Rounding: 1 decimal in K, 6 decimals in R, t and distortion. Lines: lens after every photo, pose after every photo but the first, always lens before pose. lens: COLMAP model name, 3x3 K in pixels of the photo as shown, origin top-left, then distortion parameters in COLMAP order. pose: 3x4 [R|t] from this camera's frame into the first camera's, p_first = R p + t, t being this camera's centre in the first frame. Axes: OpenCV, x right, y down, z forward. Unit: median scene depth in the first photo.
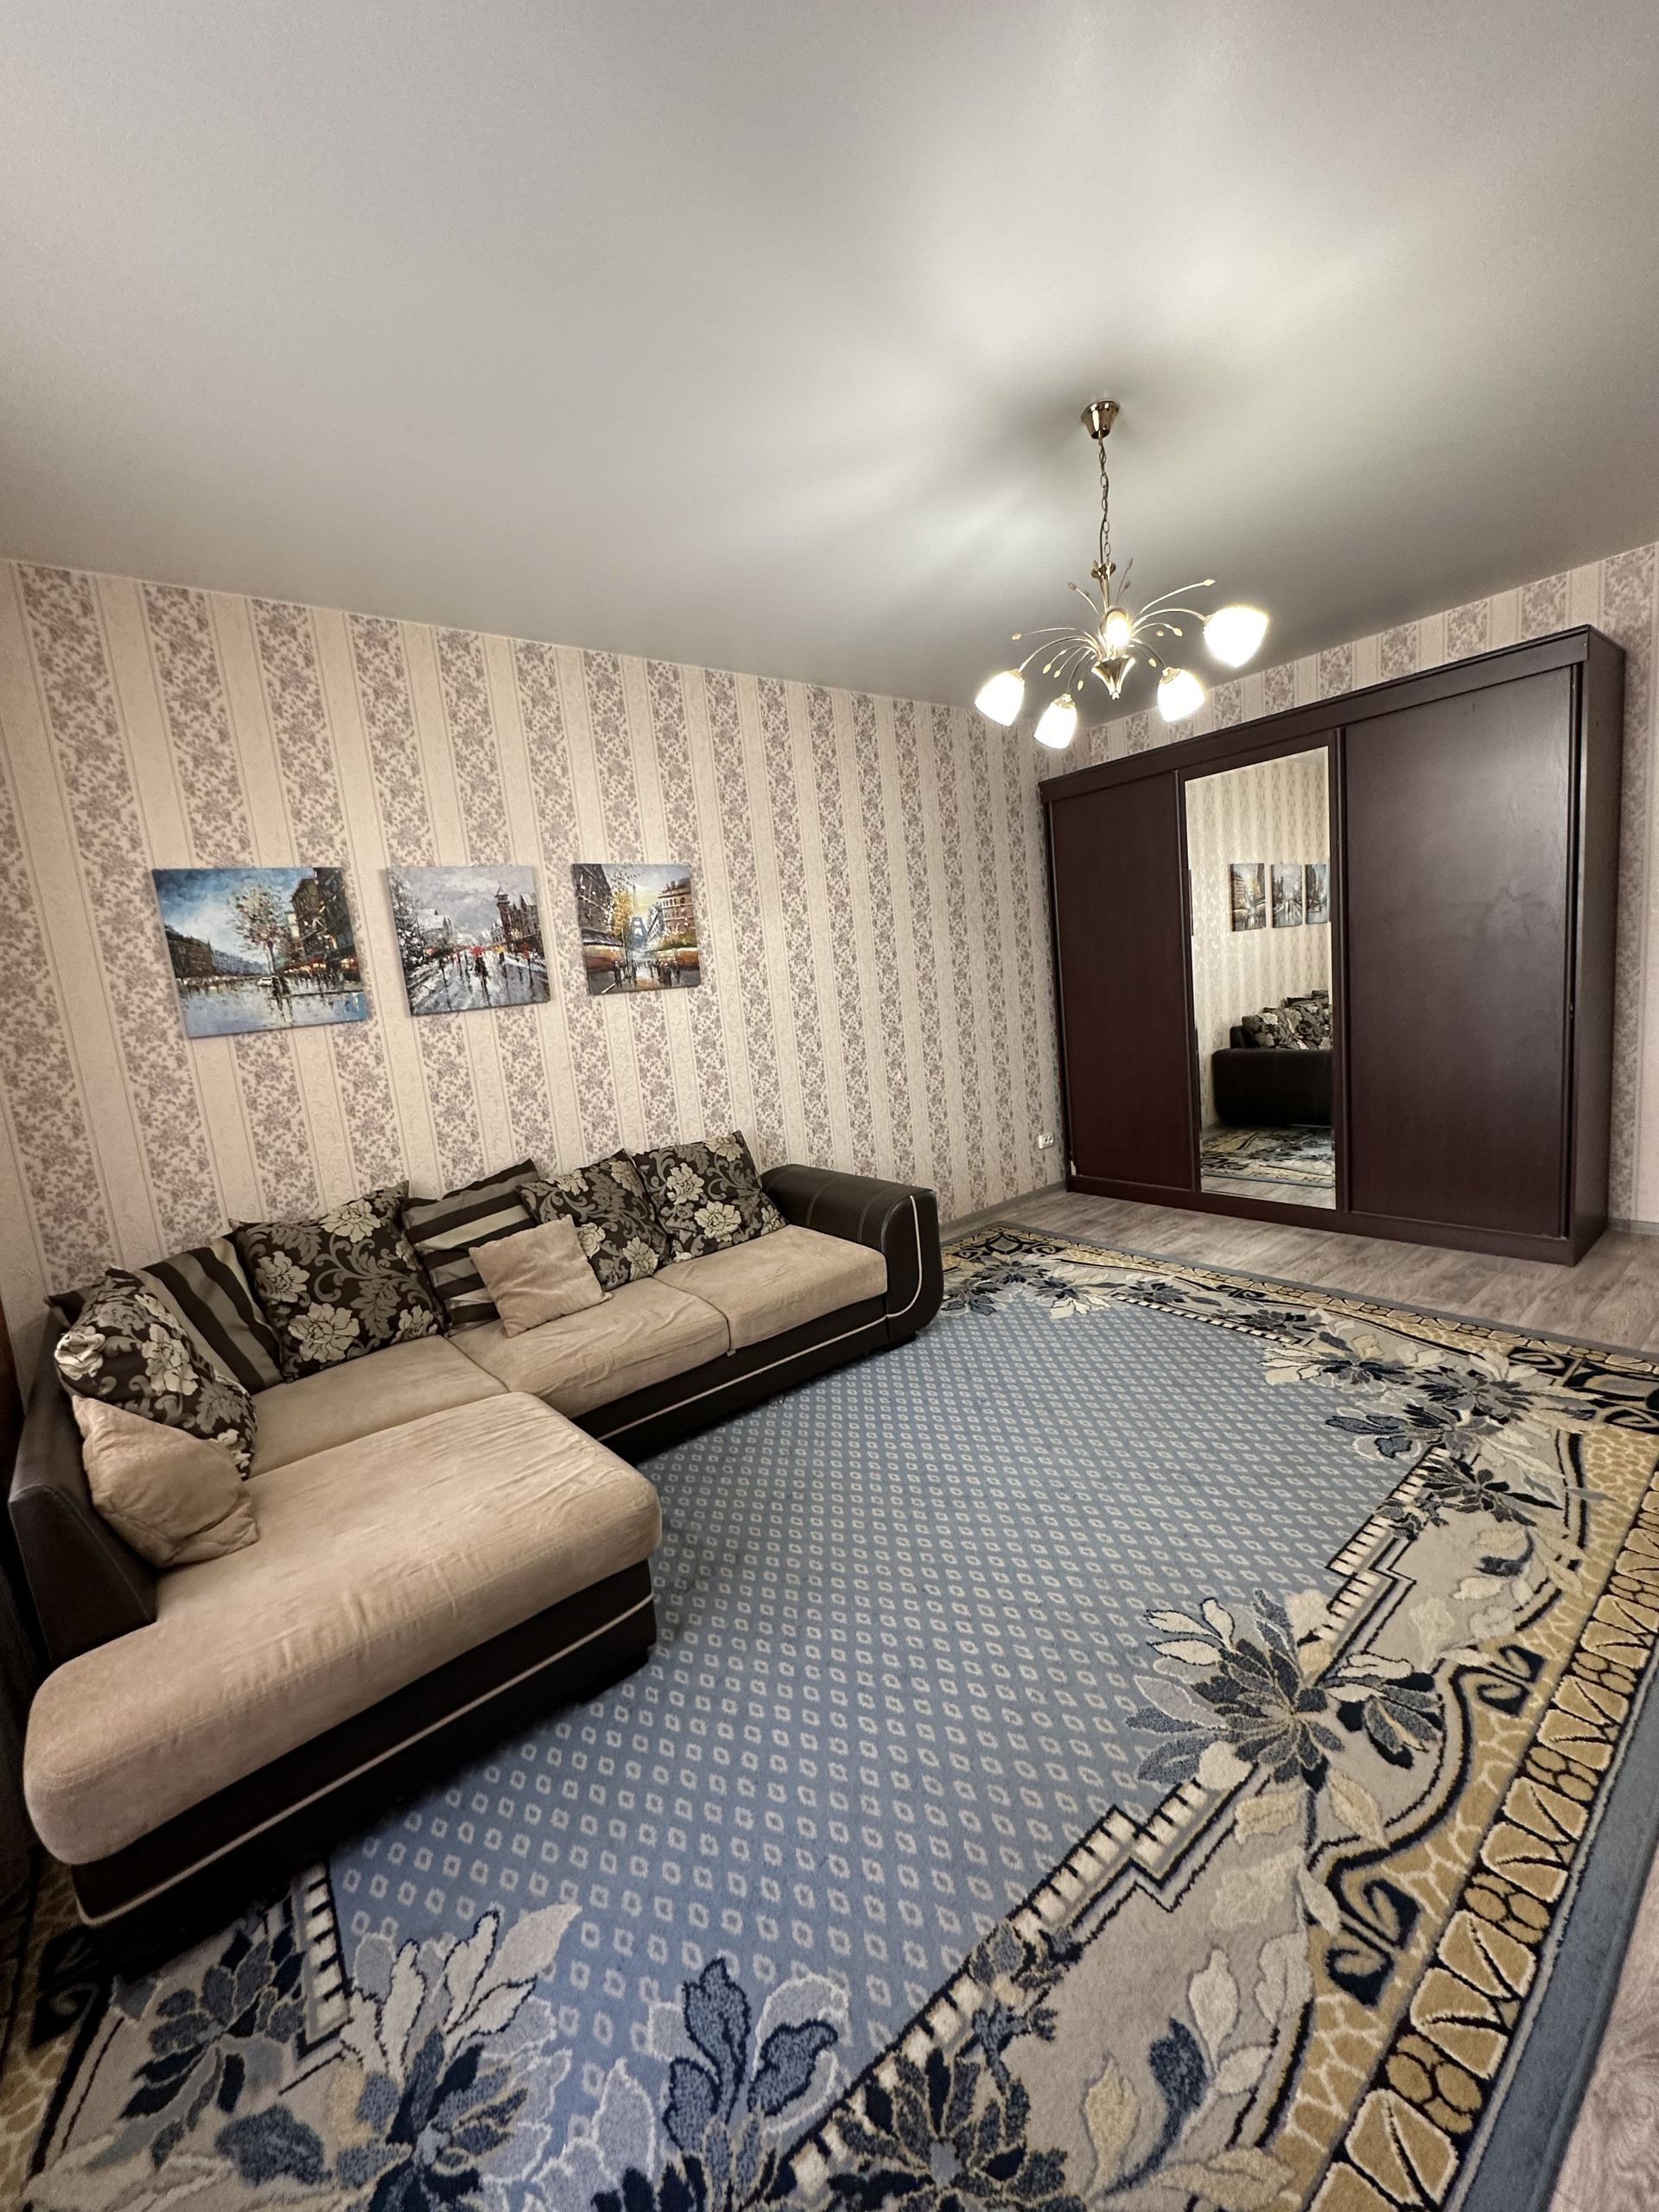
lens RADIAL K [[881.0, 0, 828.3], [0, 881.0, 1108.2], [0, 0, 1]] dist [-0.003315, 0.000025]
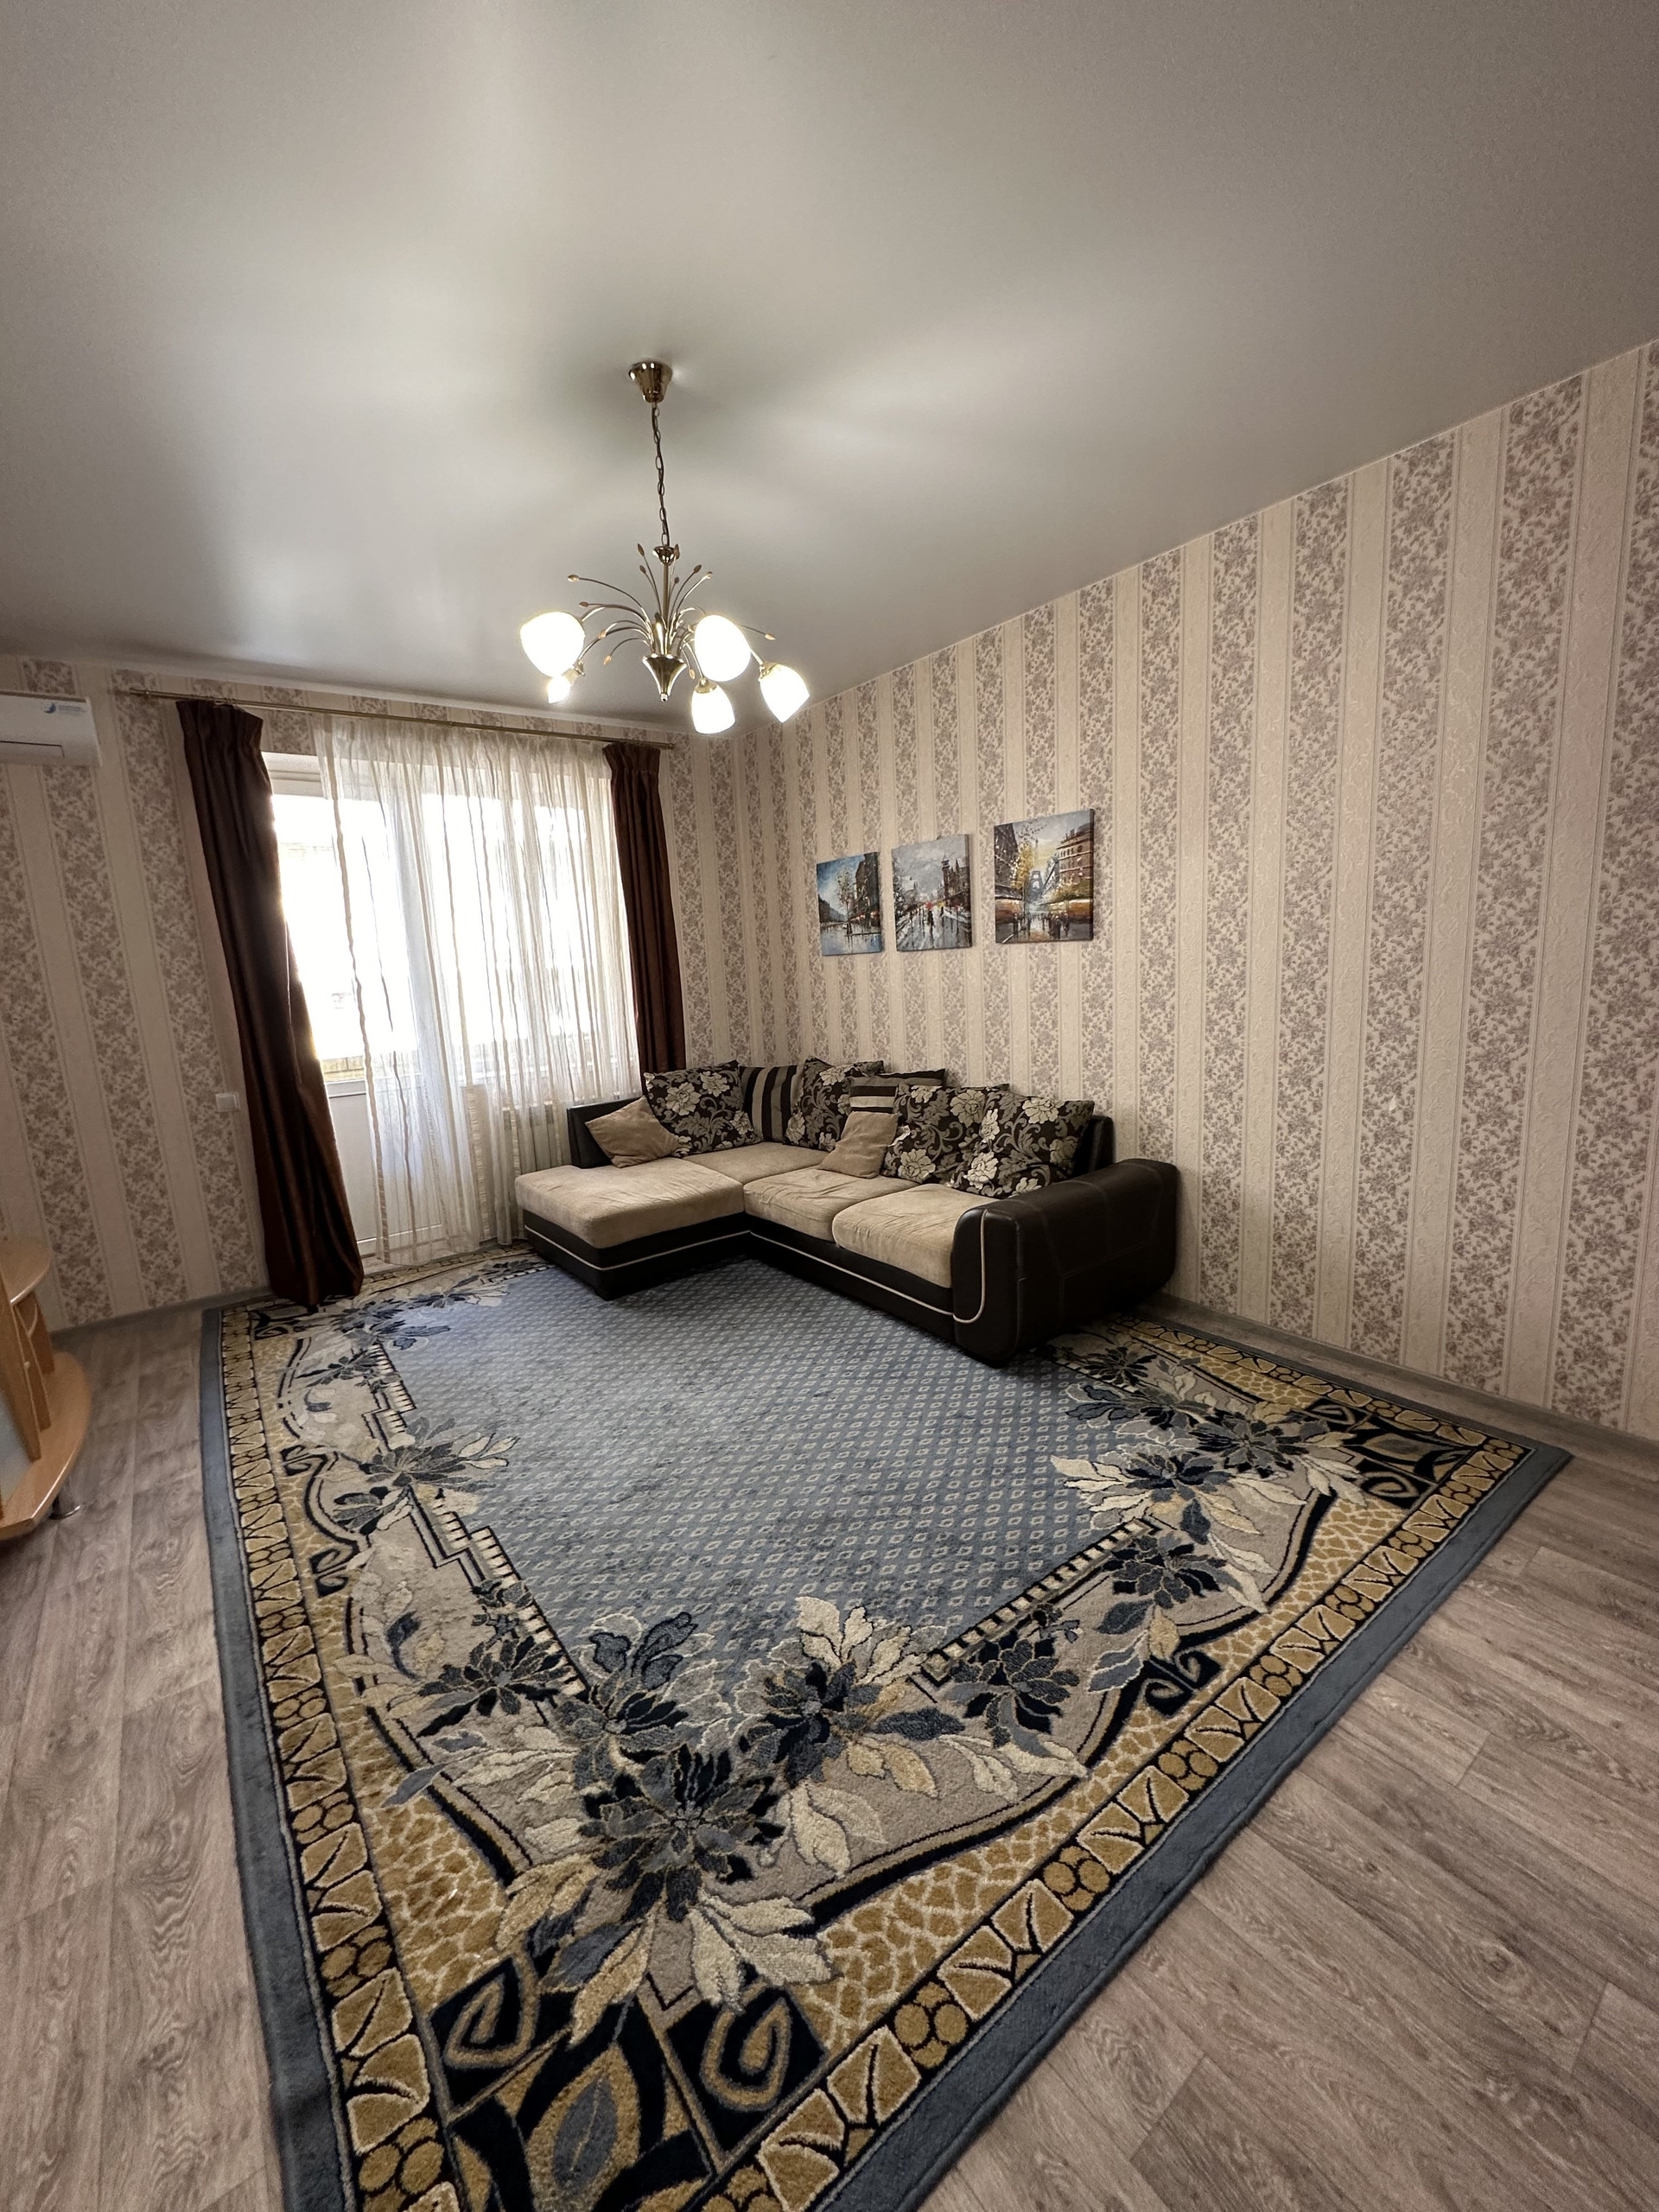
lens RADIAL K [[881.0, 0, 828.3], [0, 881.0, 1104.1], [0, 0, 1]] dist [-0.003315, 0.000025]
pose [[-0.025365, 0.265800, -0.963695, 1.091489], [-0.093278, 0.959170, 0.267007, -0.263180], [0.995317, 0.096664, 0.000464, 0.993766]]
